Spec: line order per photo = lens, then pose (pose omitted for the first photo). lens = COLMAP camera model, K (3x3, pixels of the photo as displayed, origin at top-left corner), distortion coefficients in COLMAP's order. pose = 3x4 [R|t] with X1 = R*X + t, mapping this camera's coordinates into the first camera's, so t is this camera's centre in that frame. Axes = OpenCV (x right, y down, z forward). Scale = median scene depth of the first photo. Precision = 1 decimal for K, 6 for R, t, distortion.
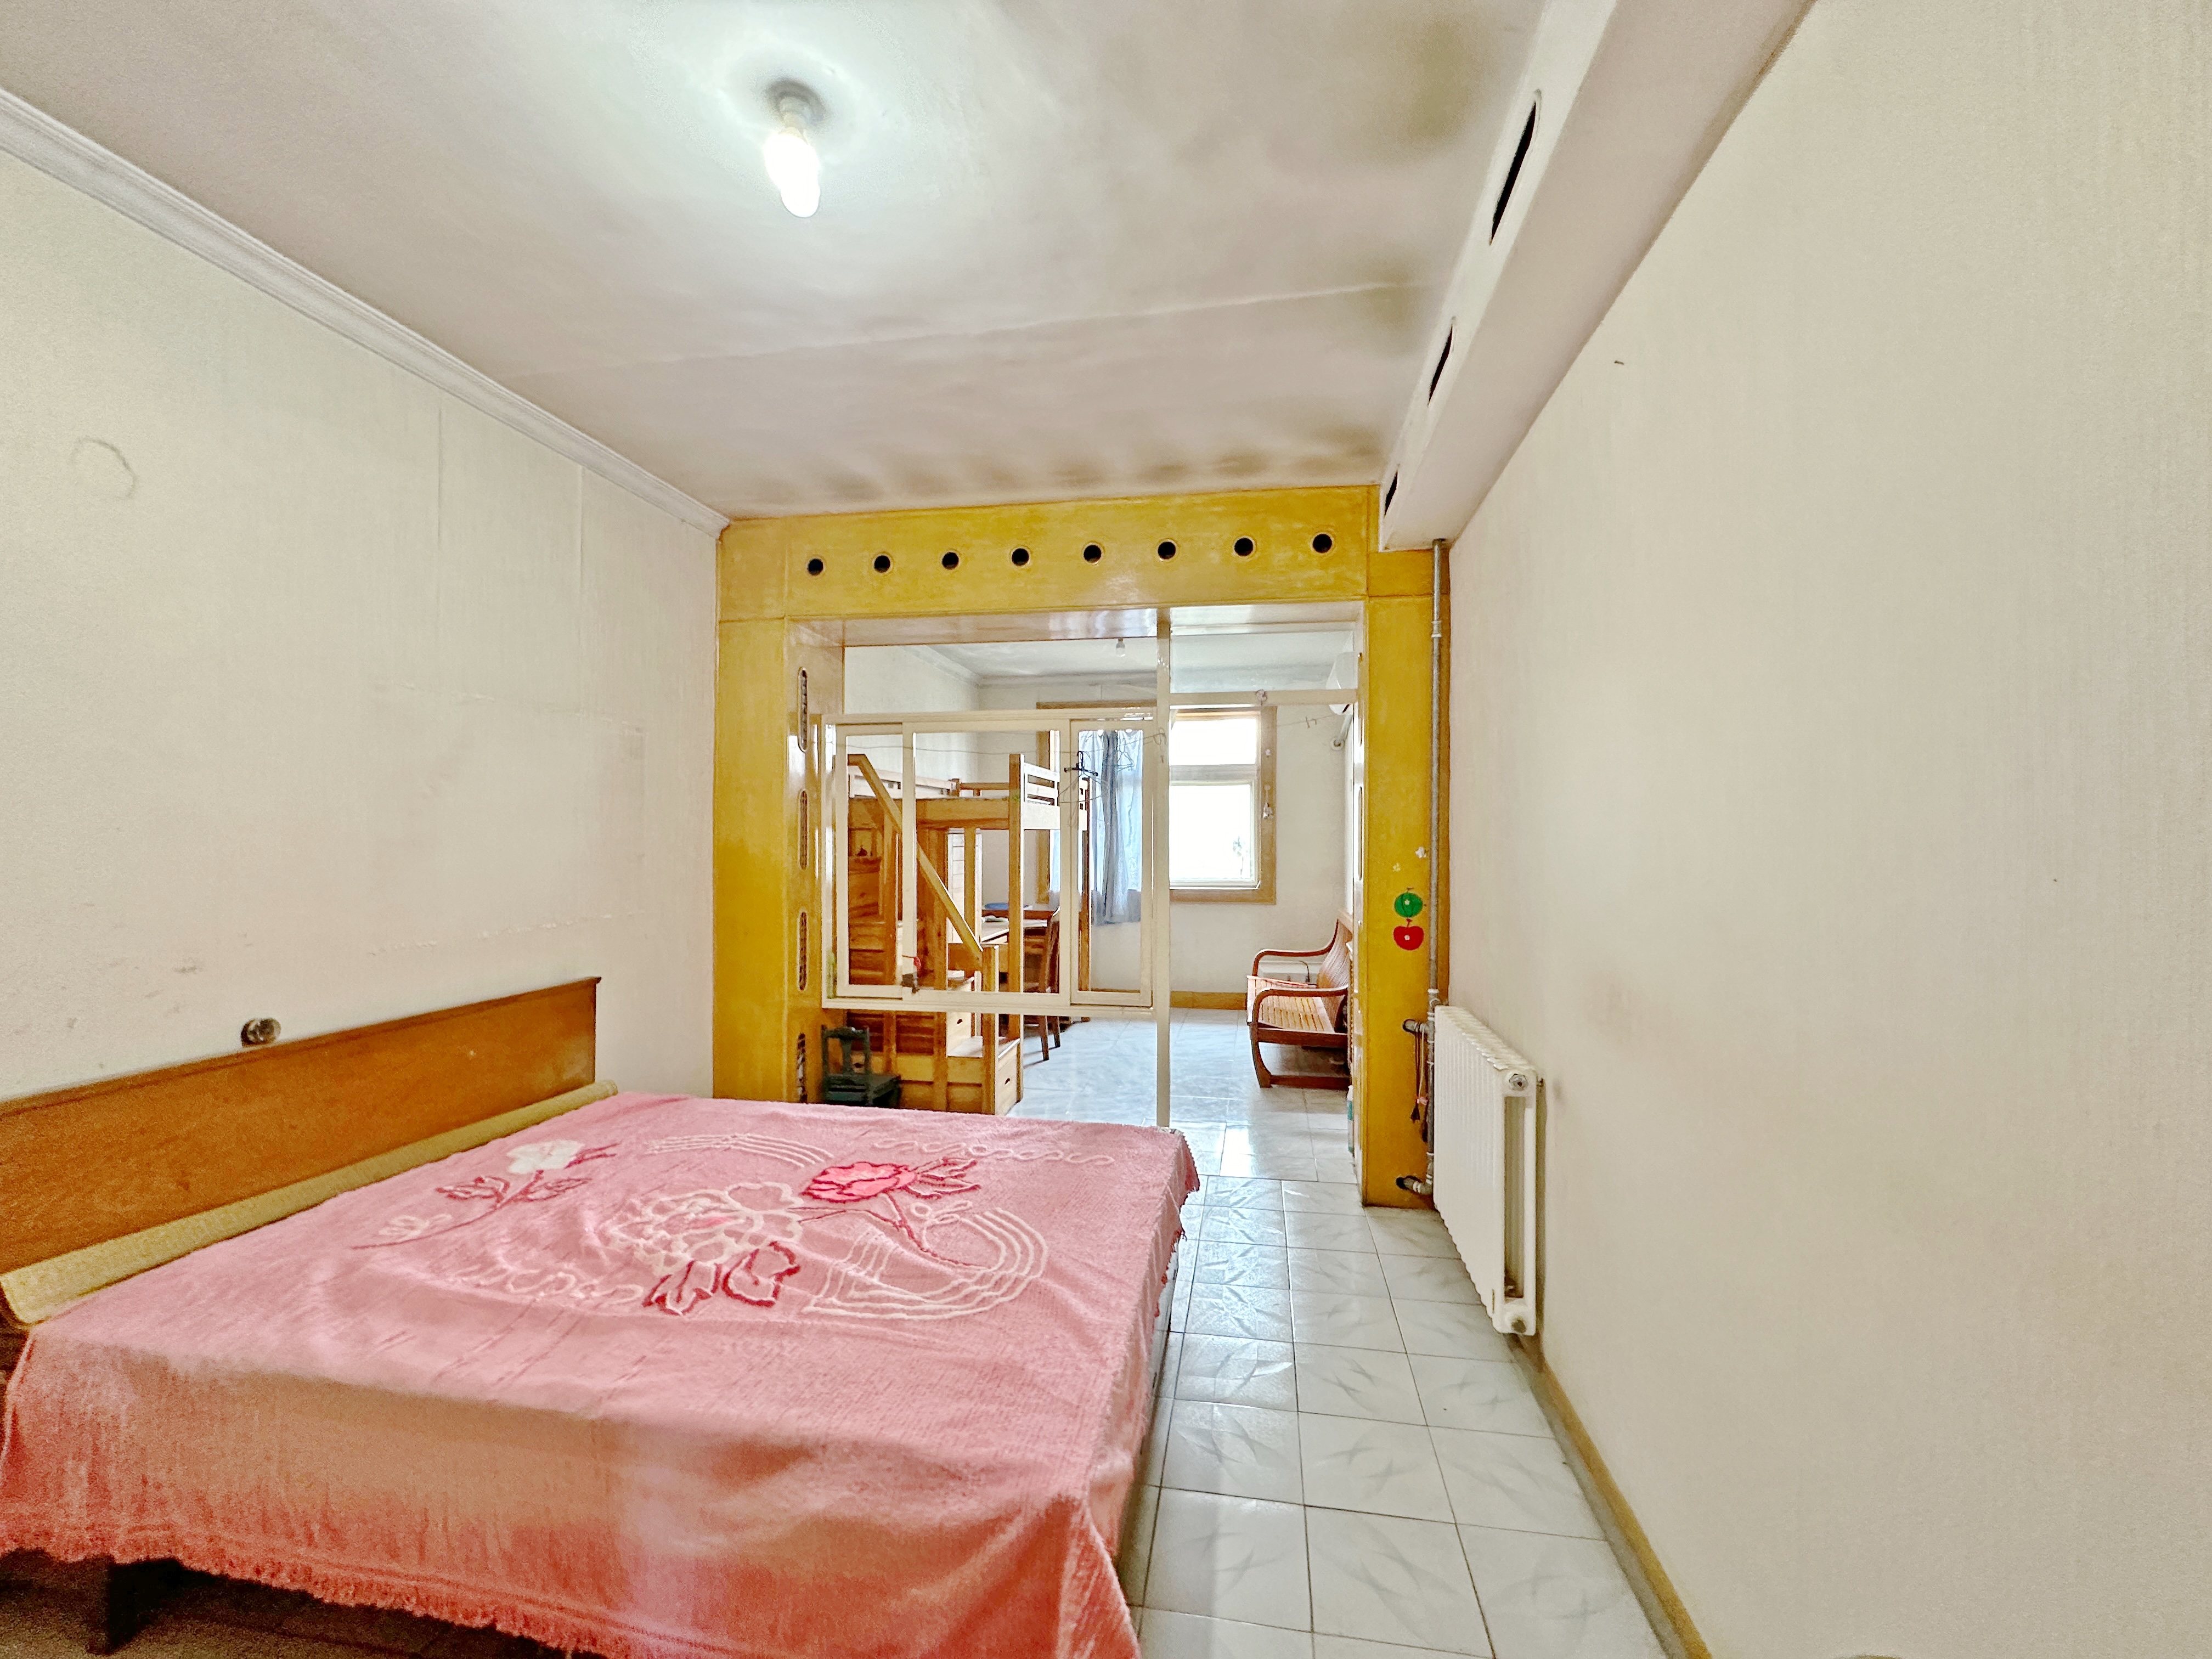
lens RADIAL K [[892.8, 0, 1106.2], [0, 892.8, 835.4], [0, 0, 1]] dist [0.002047, 0.000129]
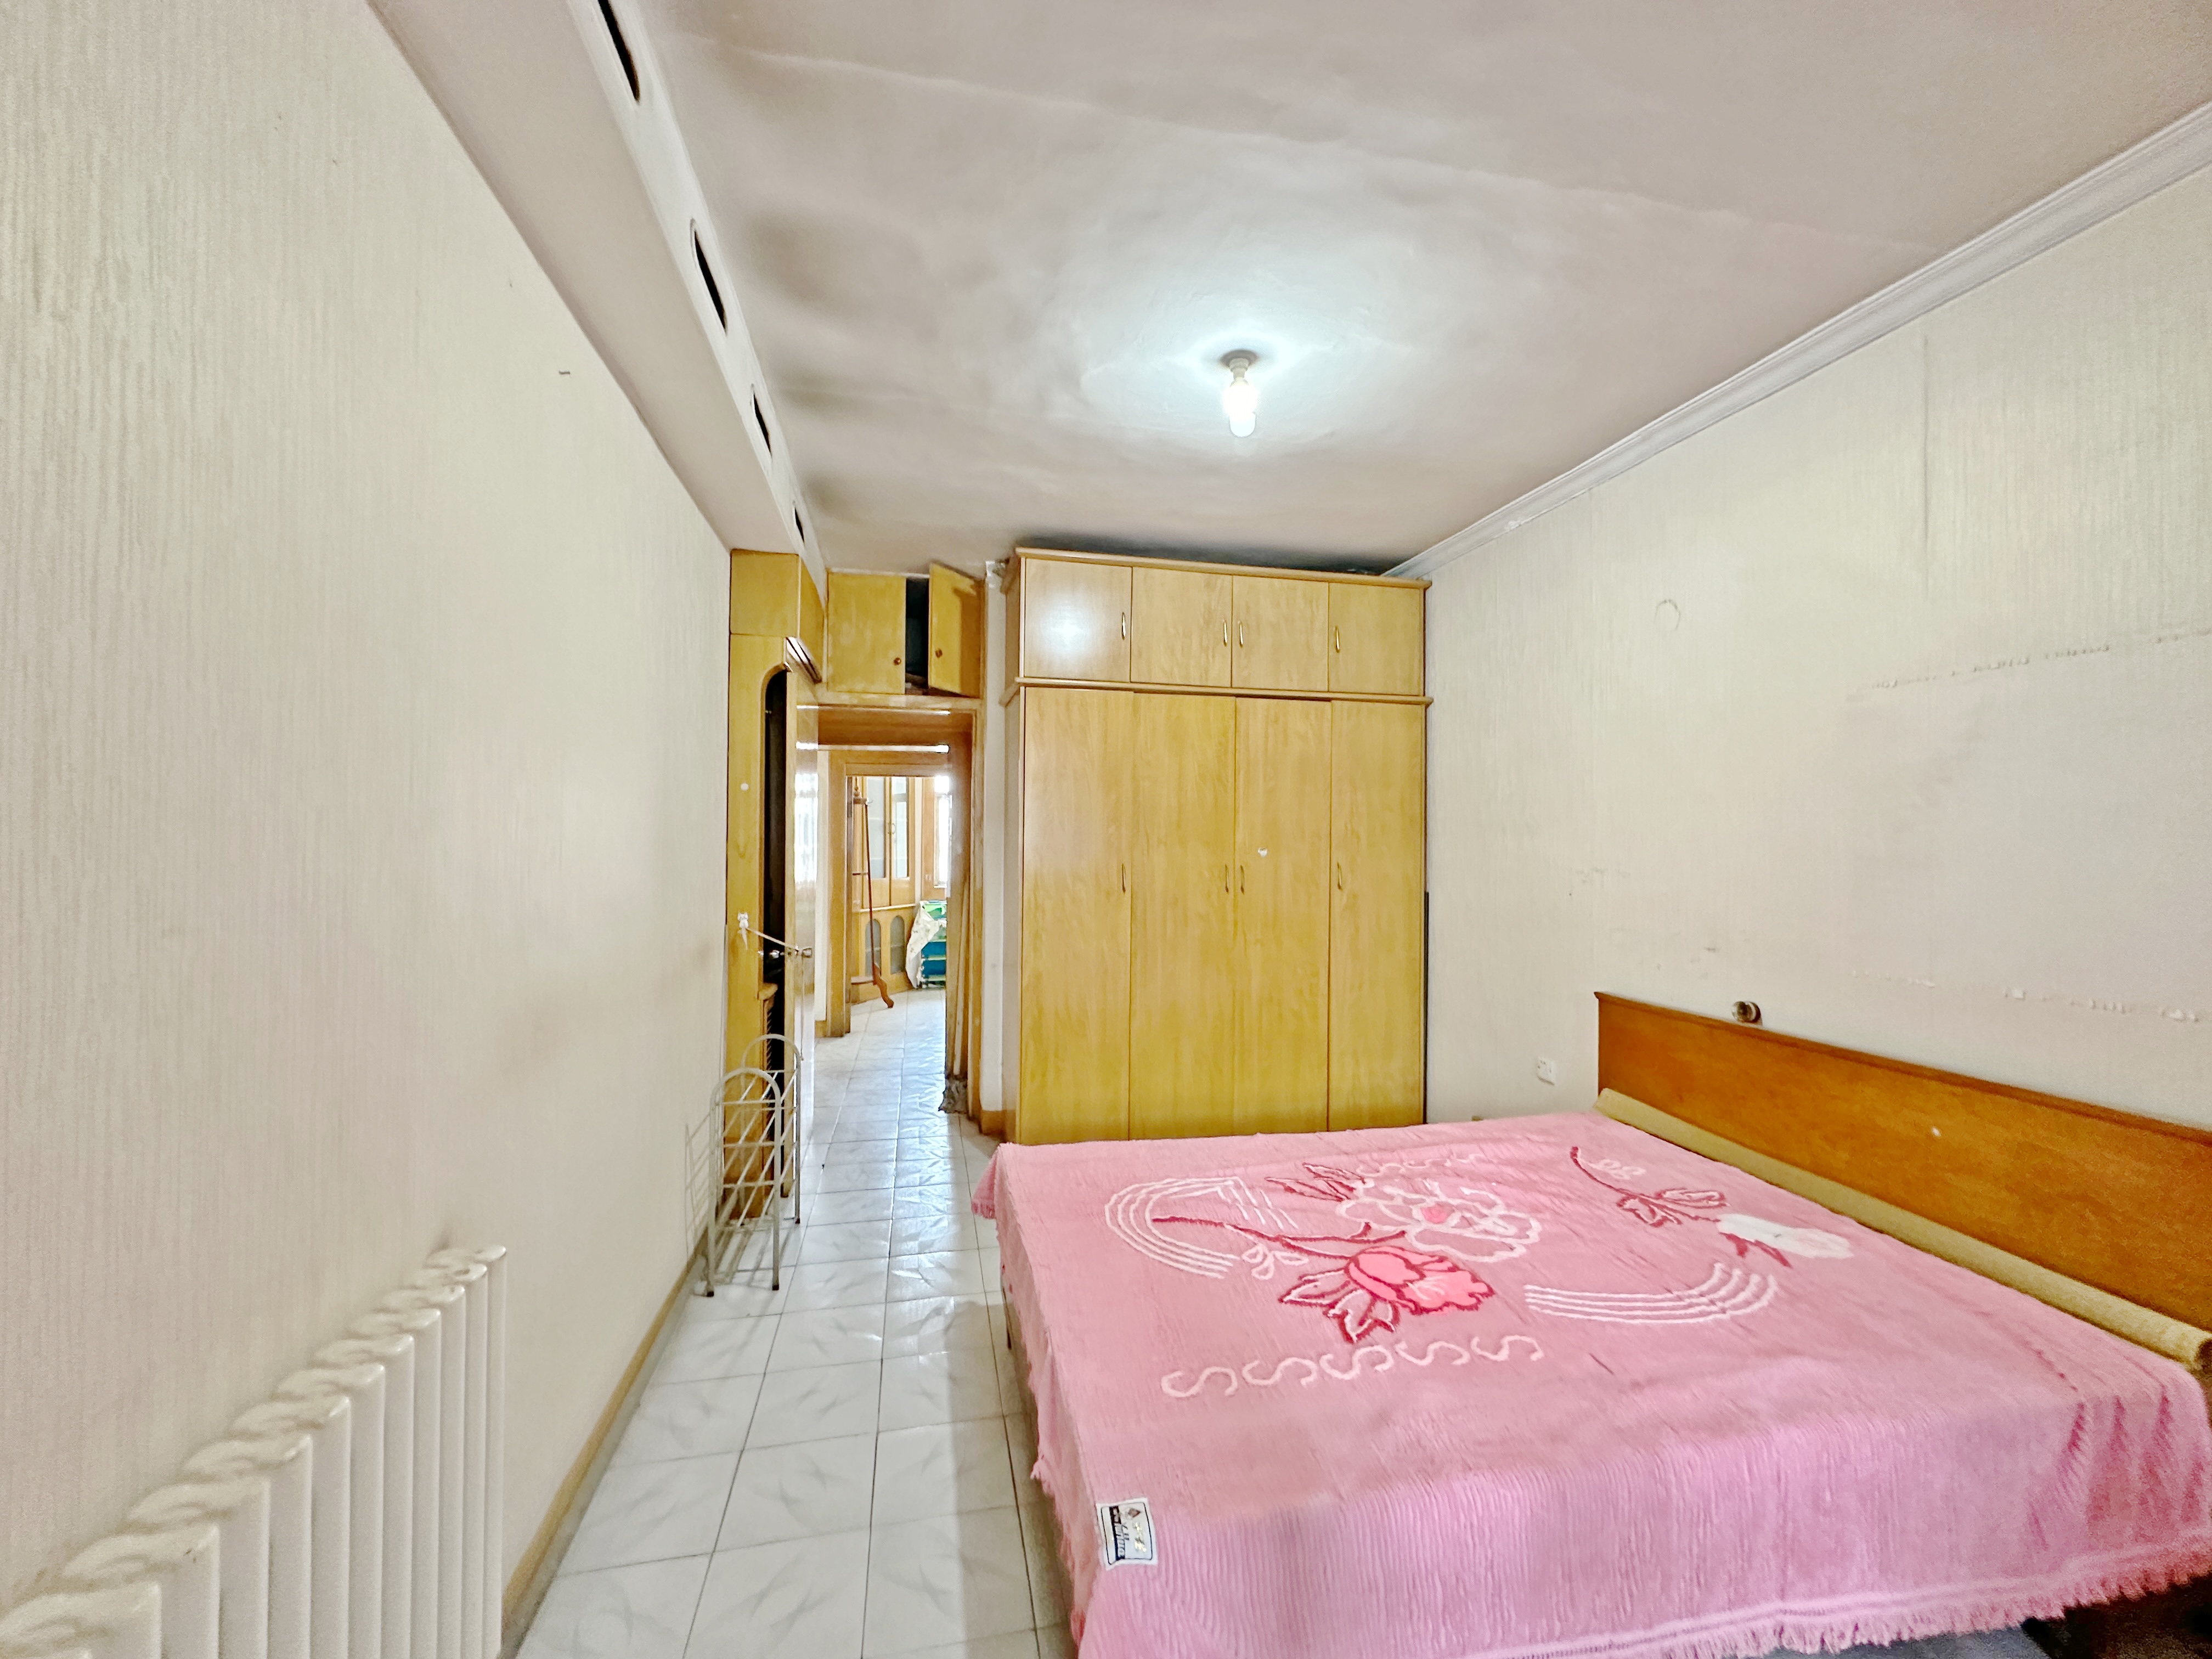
lens RADIAL K [[892.8, 0, 1110.3], [0, 892.8, 835.0], [0, 0, 1]] dist [0.002047, 0.000129]
pose [[-0.927243, -0.009917, -0.374328, 0.292842], [-0.006502, 0.999925, -0.010386, -0.003766], [0.374403, -0.007197, -0.927238, 1.668433]]
